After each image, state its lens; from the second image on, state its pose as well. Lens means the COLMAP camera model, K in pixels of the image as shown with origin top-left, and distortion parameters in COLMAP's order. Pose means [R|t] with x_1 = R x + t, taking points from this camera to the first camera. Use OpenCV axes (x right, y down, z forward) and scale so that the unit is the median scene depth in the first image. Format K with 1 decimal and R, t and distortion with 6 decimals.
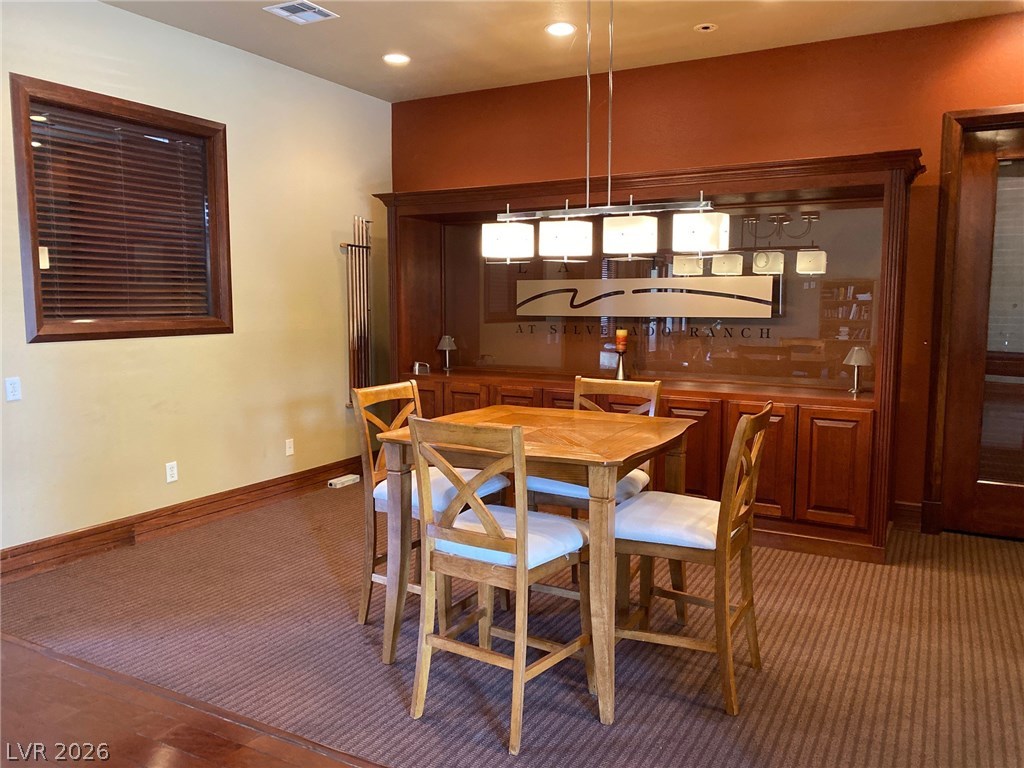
lens RADIAL K [[789.7, 0, 513.0], [0, 789.7, 380.5], [0, 0, 1]] dist [0.008427, 0.004575]
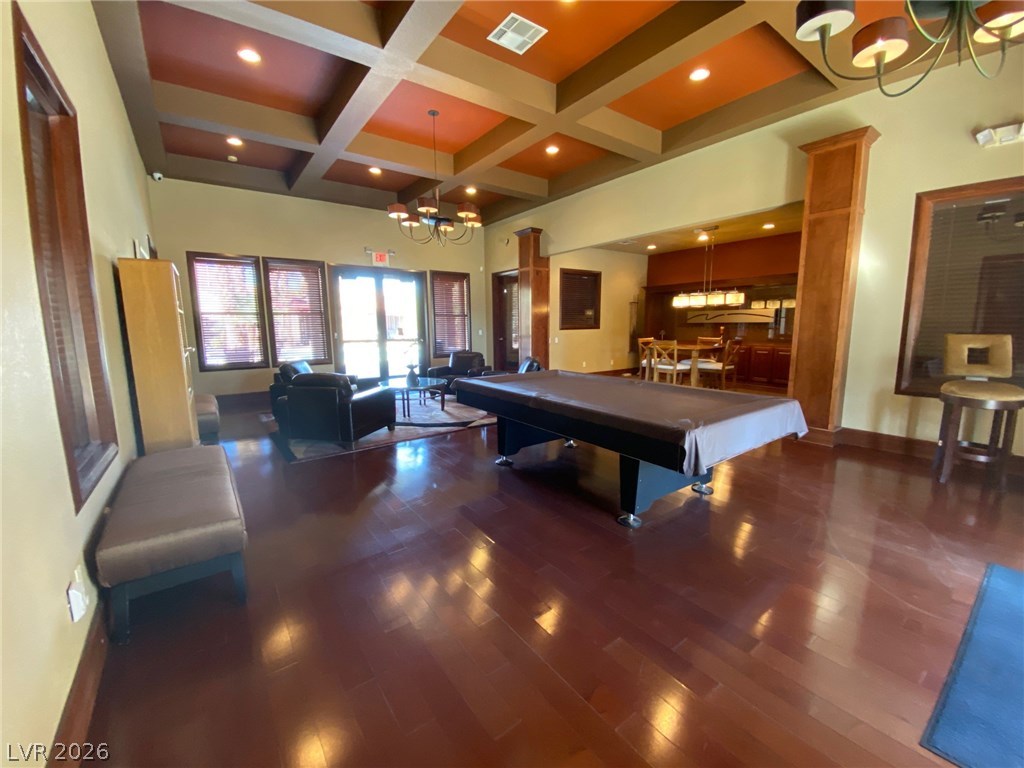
lens RADIAL K [[411.9, 0, 510.7], [0, 411.9, 382.7], [0, 0, 1]] dist [0.010788, -0.000177]
pose [[0.905974, 0.048561, -0.420538, 0.083216], [-0.030521, 0.998306, 0.049526, 0.108103], [0.422231, -0.032034, 0.905922, -0.896325]]
